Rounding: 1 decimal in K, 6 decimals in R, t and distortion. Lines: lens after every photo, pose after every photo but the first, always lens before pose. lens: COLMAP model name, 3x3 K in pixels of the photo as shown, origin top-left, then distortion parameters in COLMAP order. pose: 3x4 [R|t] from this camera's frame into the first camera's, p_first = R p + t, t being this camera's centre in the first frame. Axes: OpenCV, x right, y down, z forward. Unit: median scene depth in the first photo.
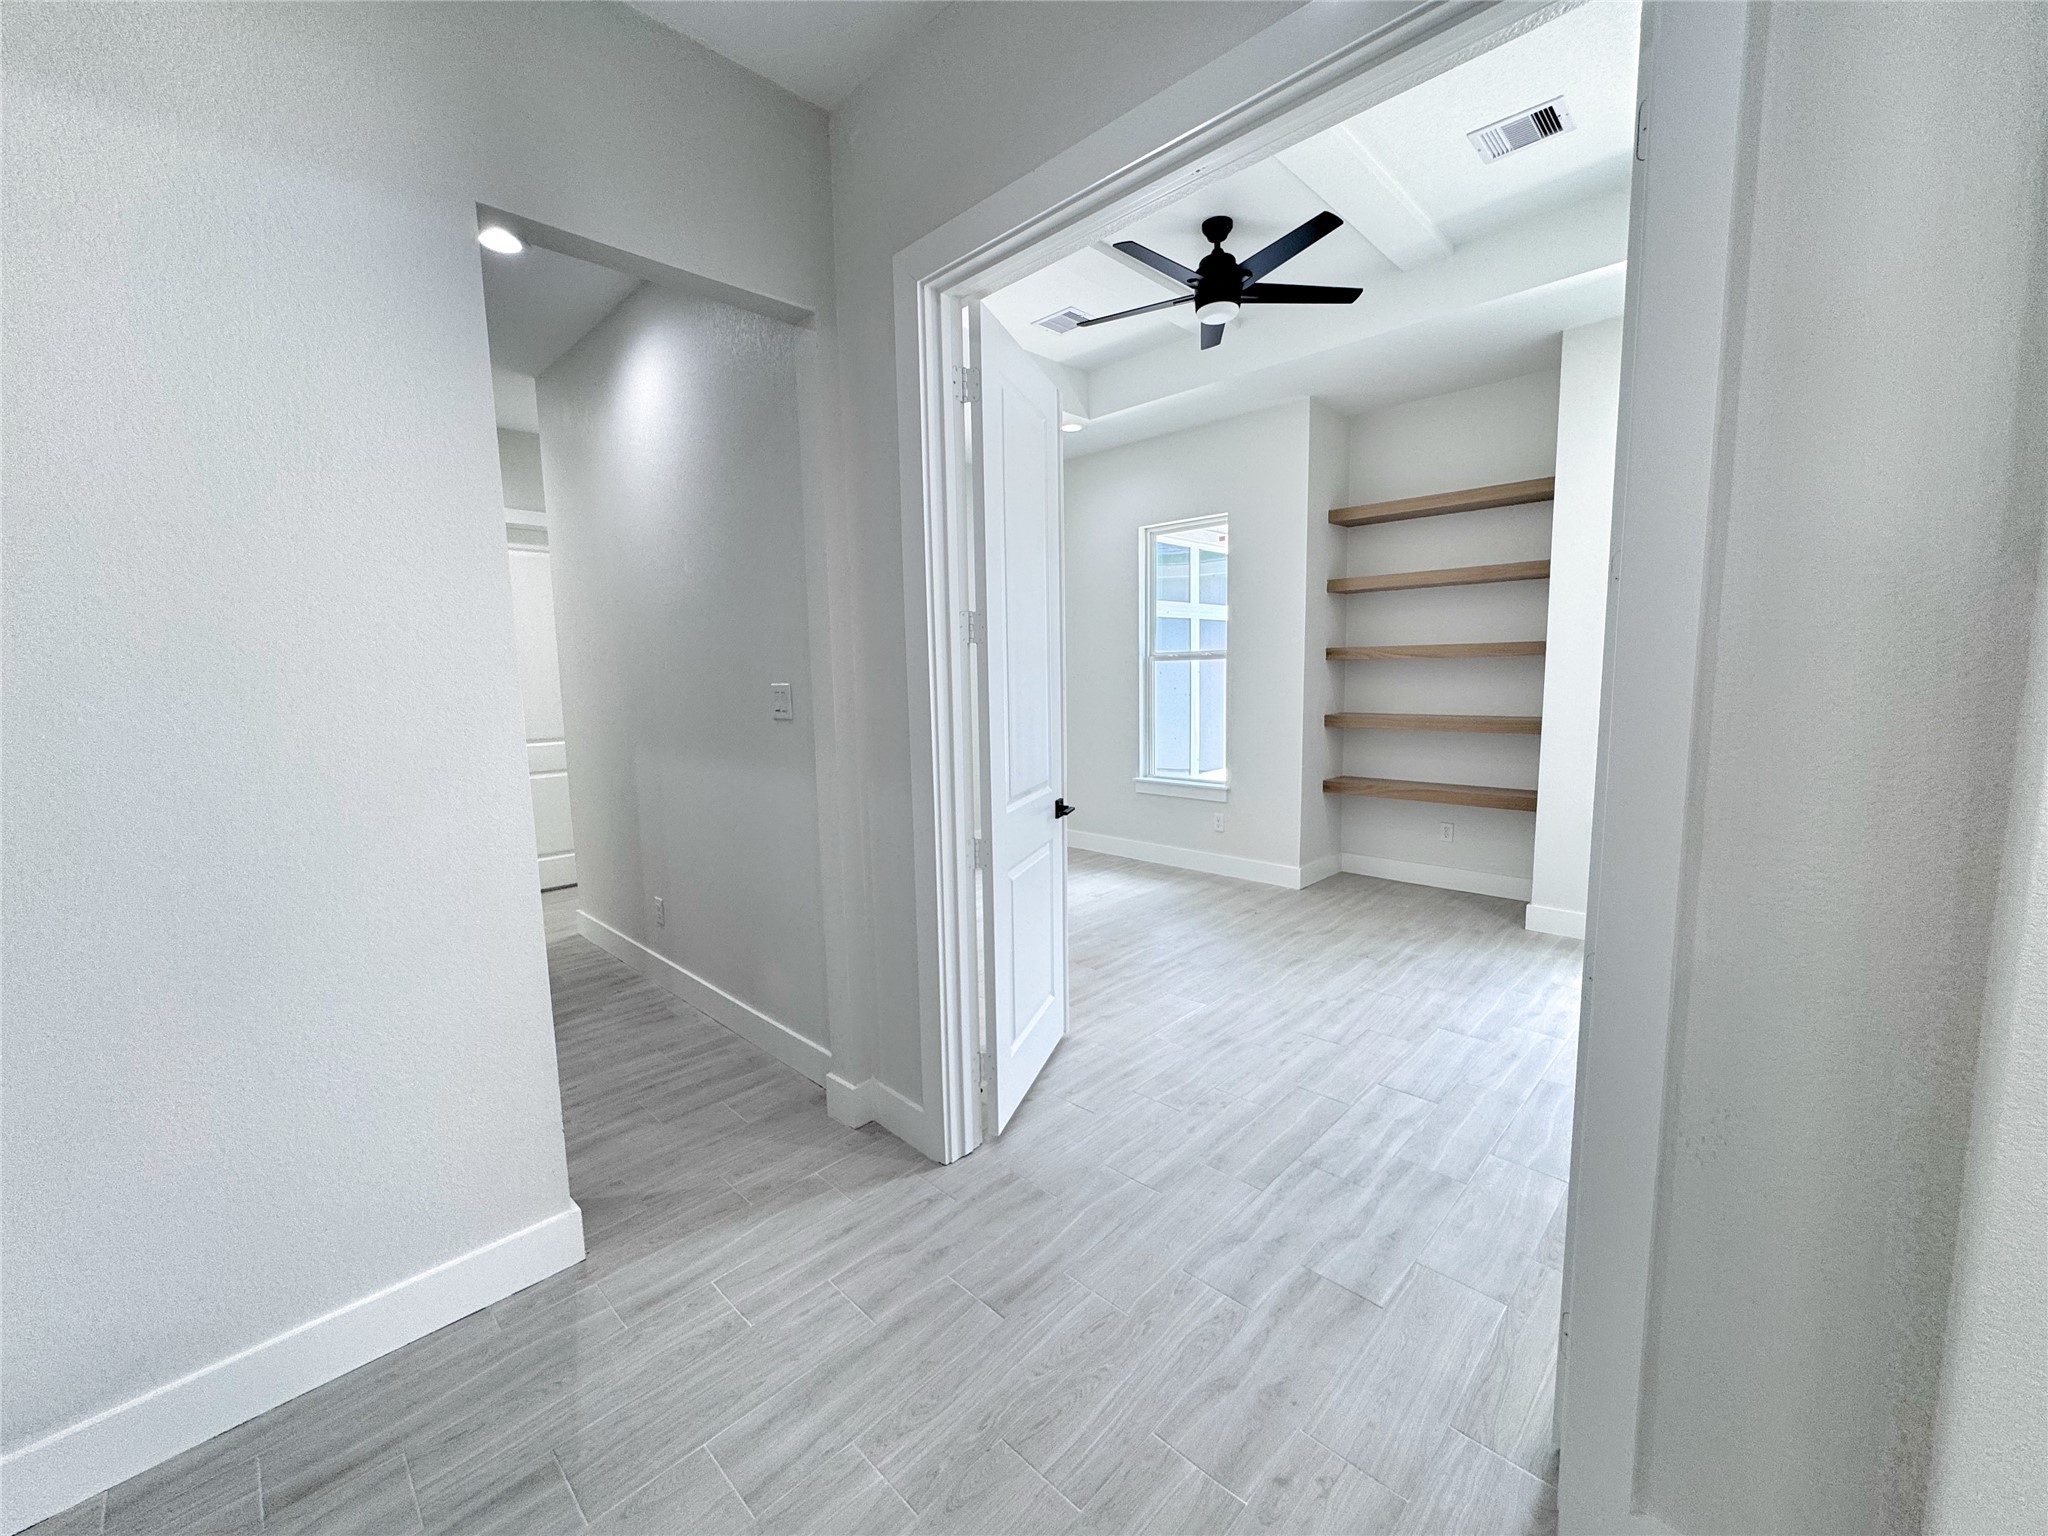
lens RADIAL K [[818.6, 0, 1035.7], [0, 818.6, 768.8], [0, 0, 1]] dist [-0.001266, -0.000006]
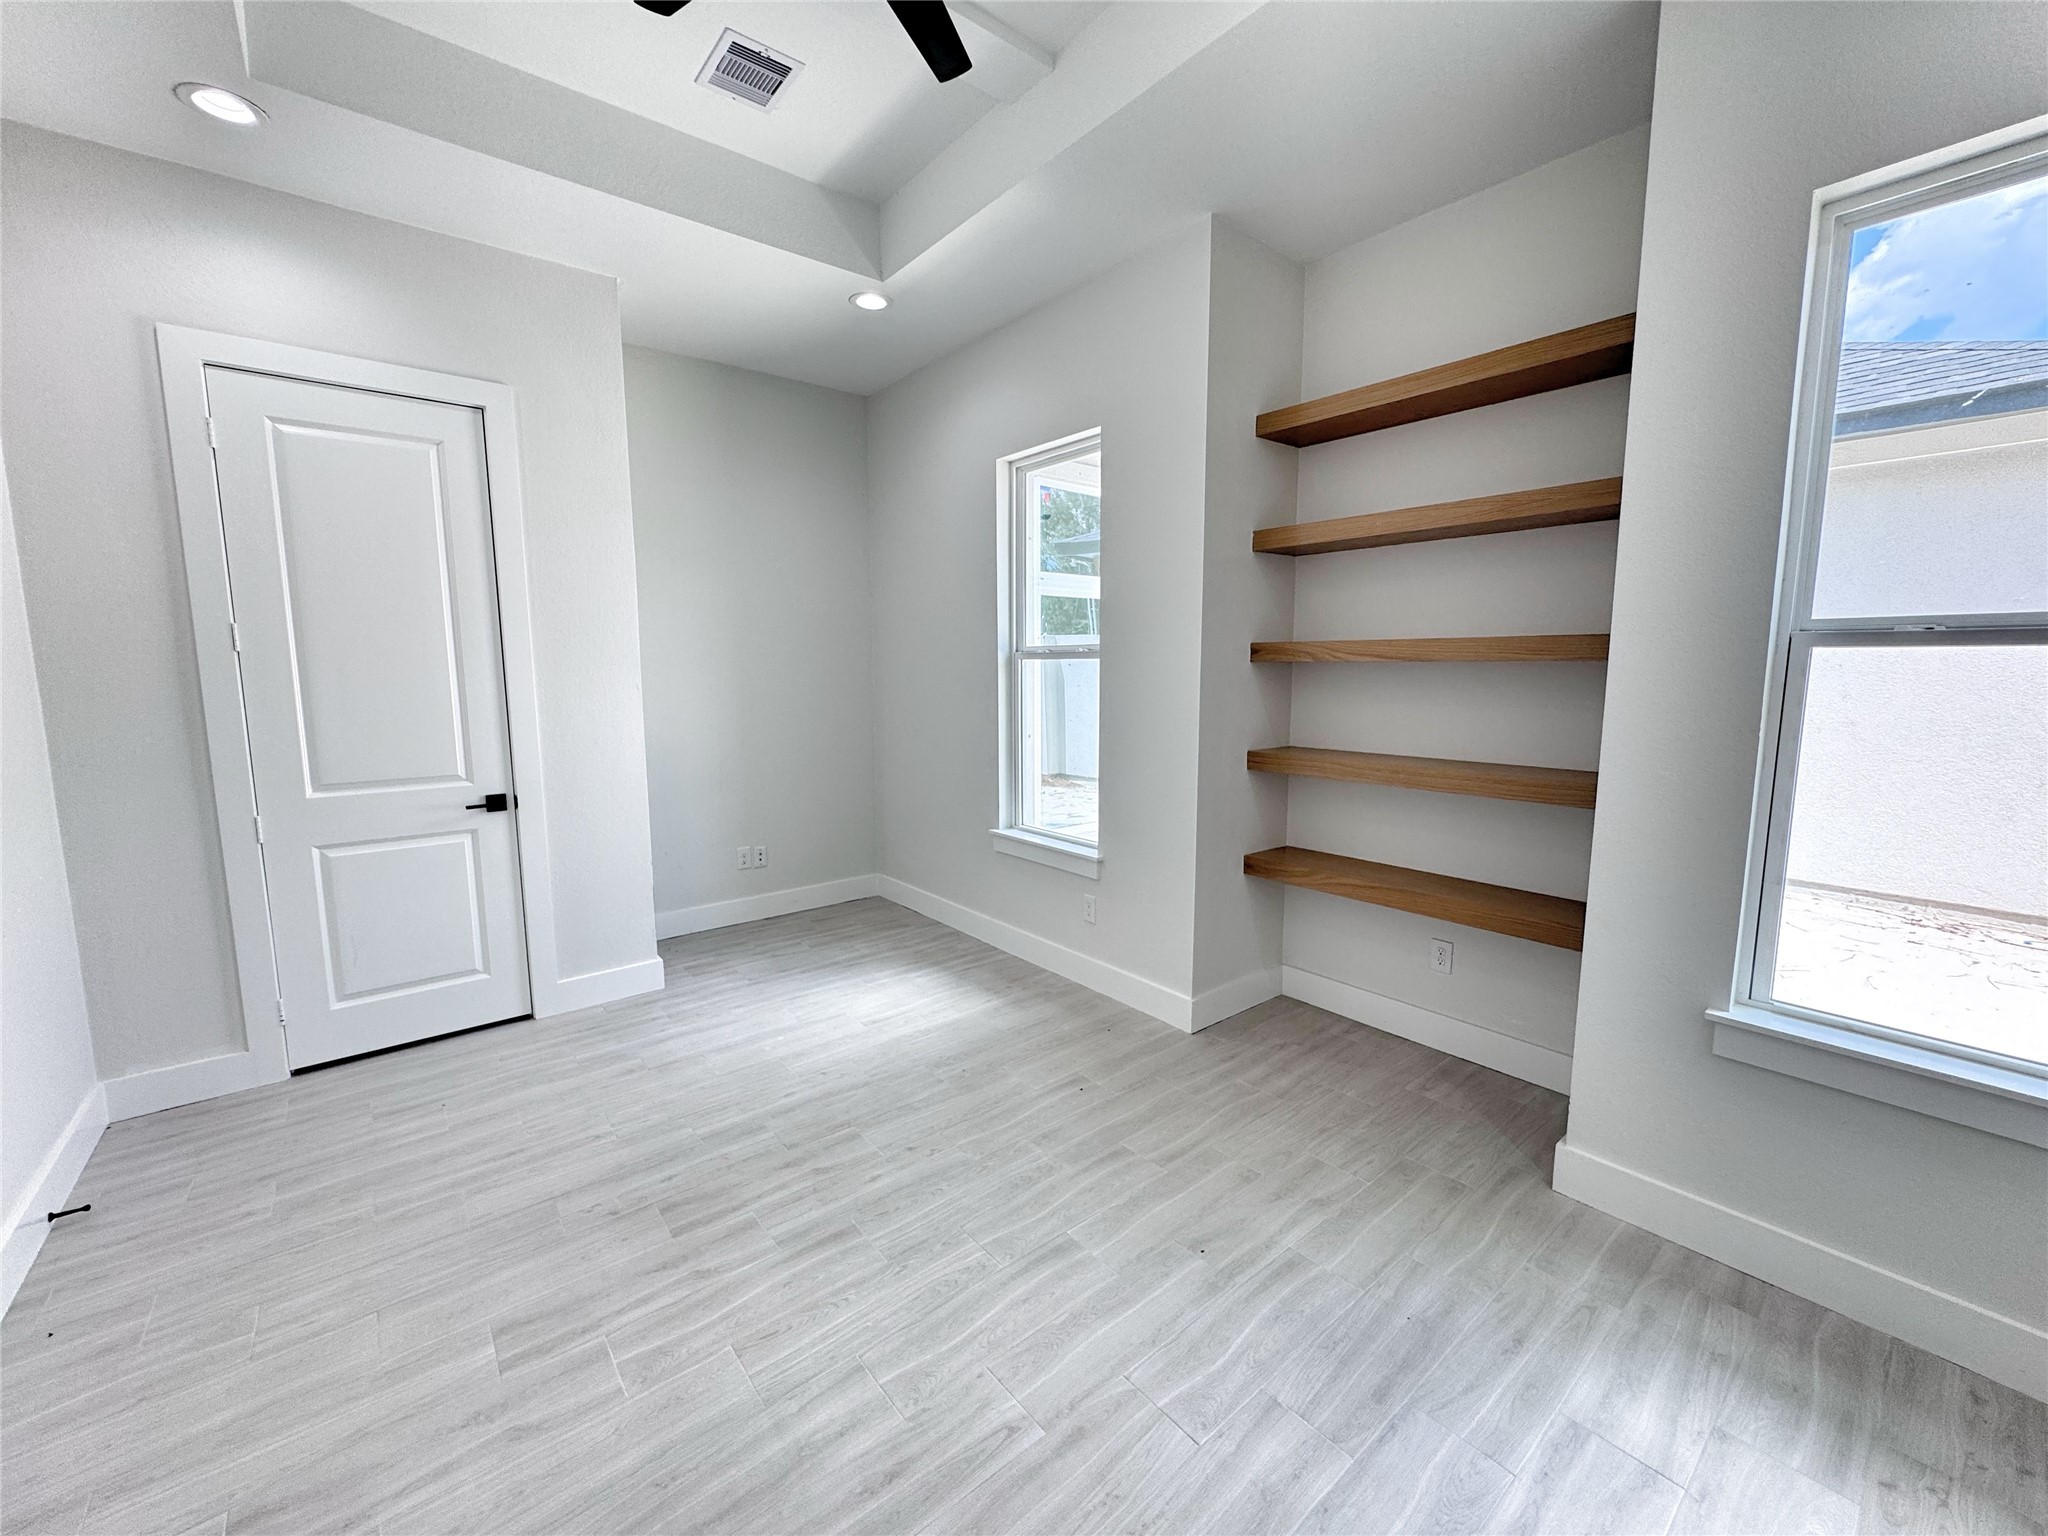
lens RADIAL K [[818.6, 0, 1031.4], [0, 818.6, 758.1], [0, 0, 1]] dist [-0.001266, -0.000006]
pose [[0.992770, 0.025730, -0.117242, 0.346952], [-0.026491, 0.999637, -0.004943, -0.069018], [0.117073, 0.008013, 0.993091, 0.476239]]
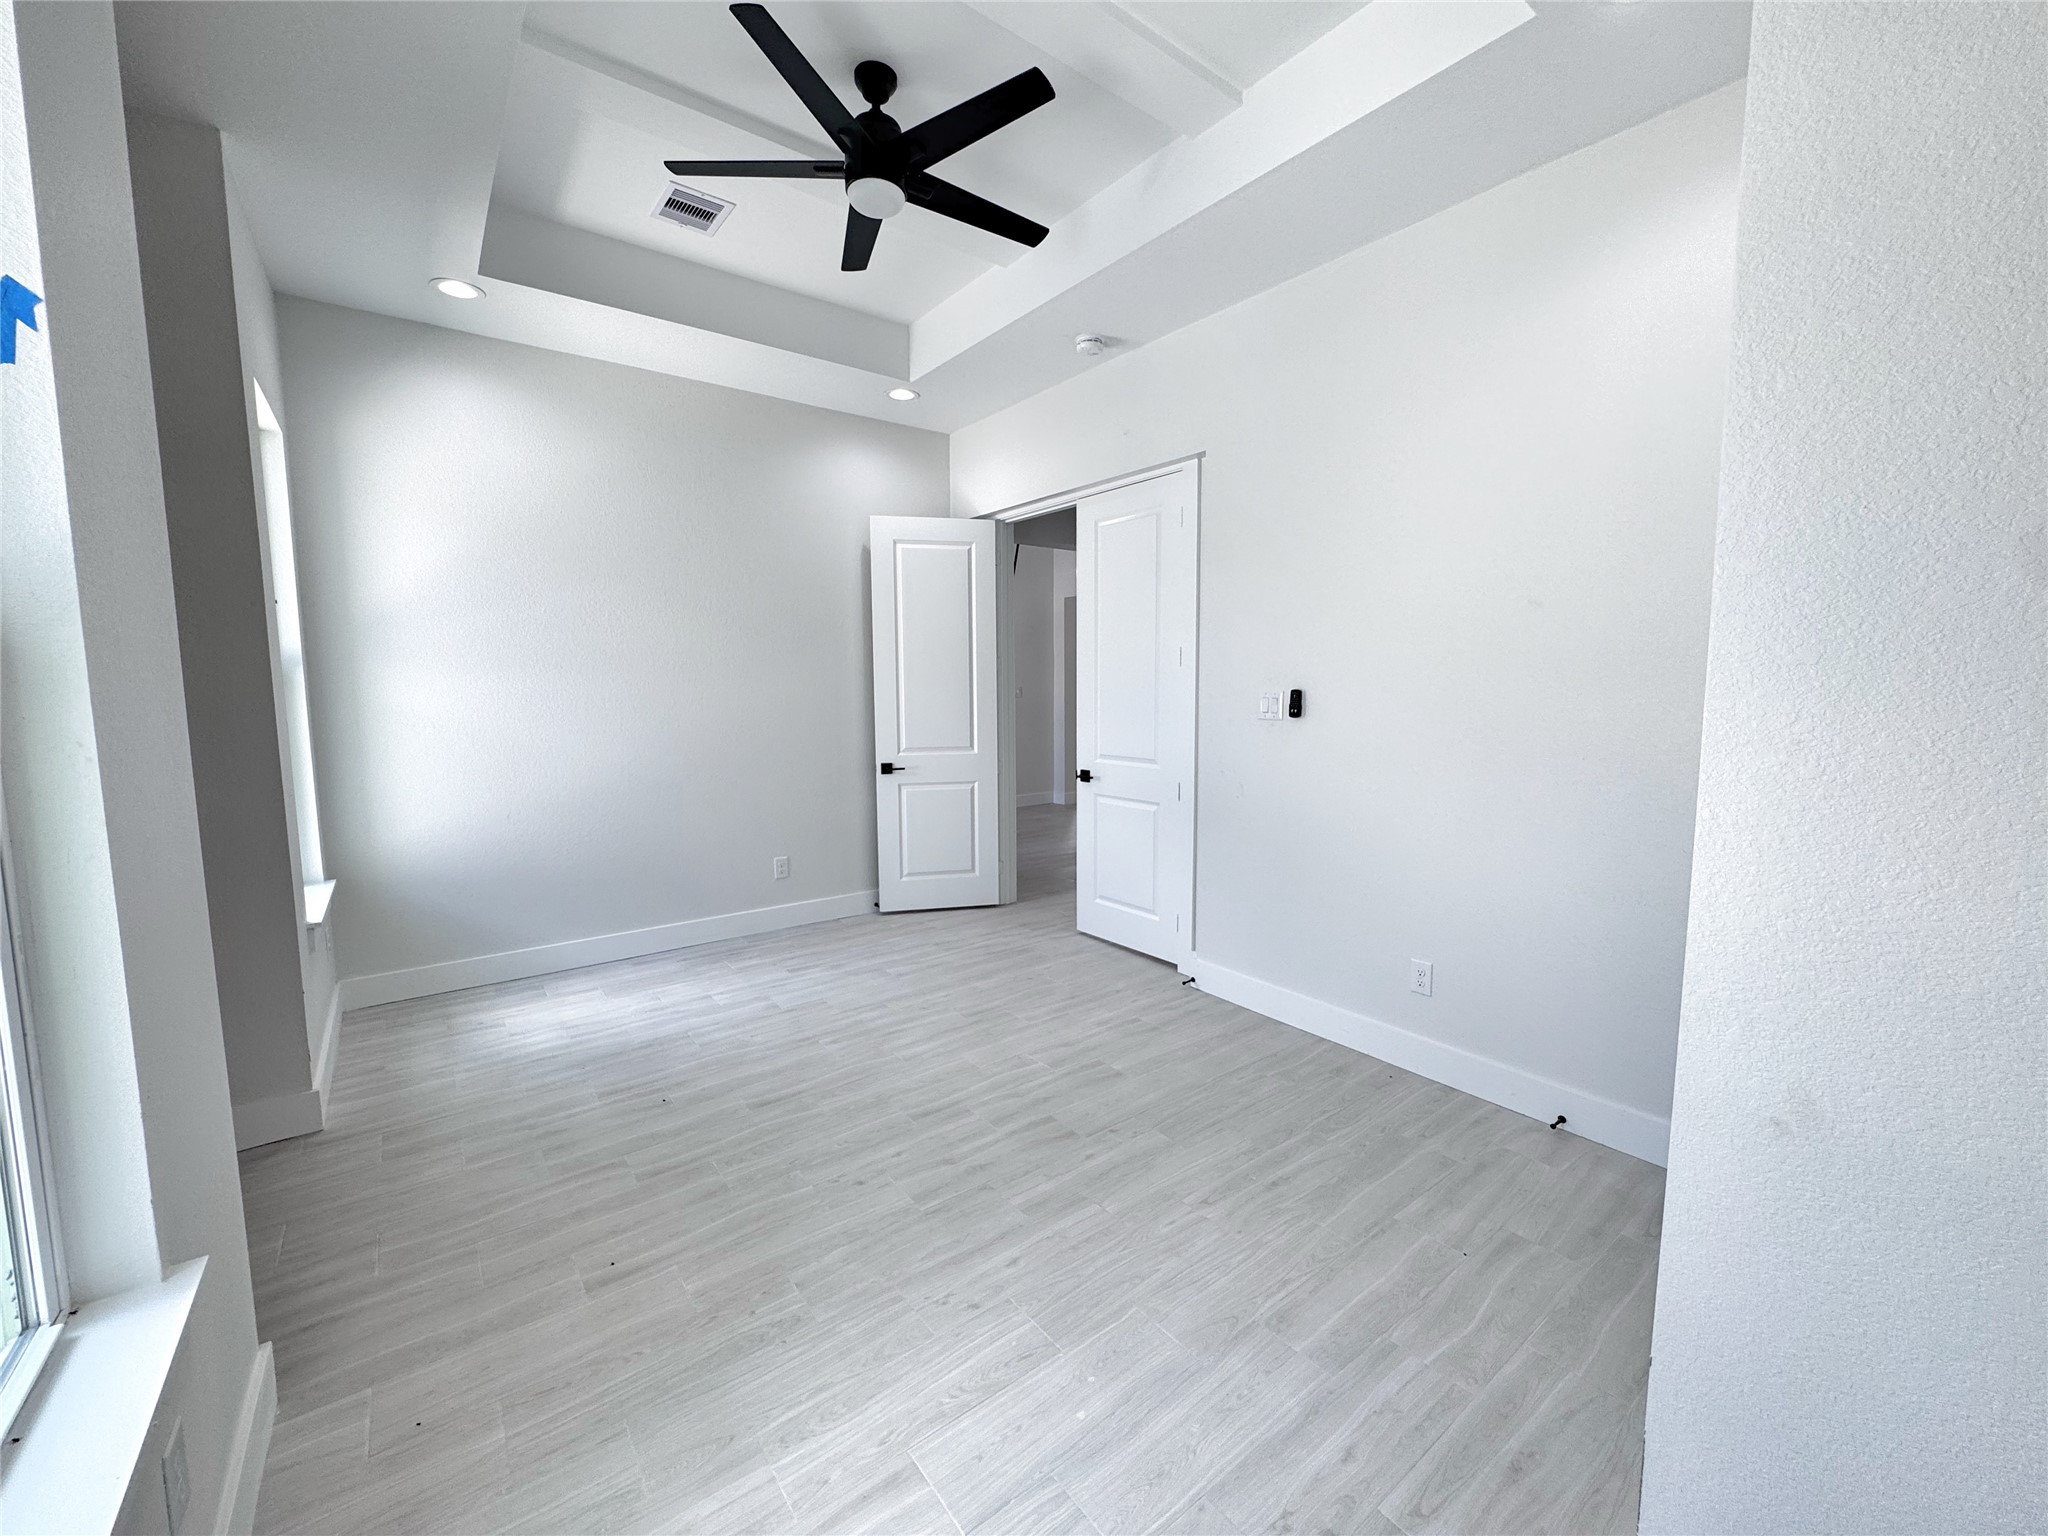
lens RADIAL K [[818.6, 0, 1032.2], [0, 818.6, 763.0], [0, 0, 1]] dist [-0.001266, -0.000006]
pose [[-0.988641, 0.006873, 0.150142, -0.016593], [0.038983, 0.976494, 0.211991, -0.189290], [-0.145156, 0.215436, -0.965669, 1.551364]]
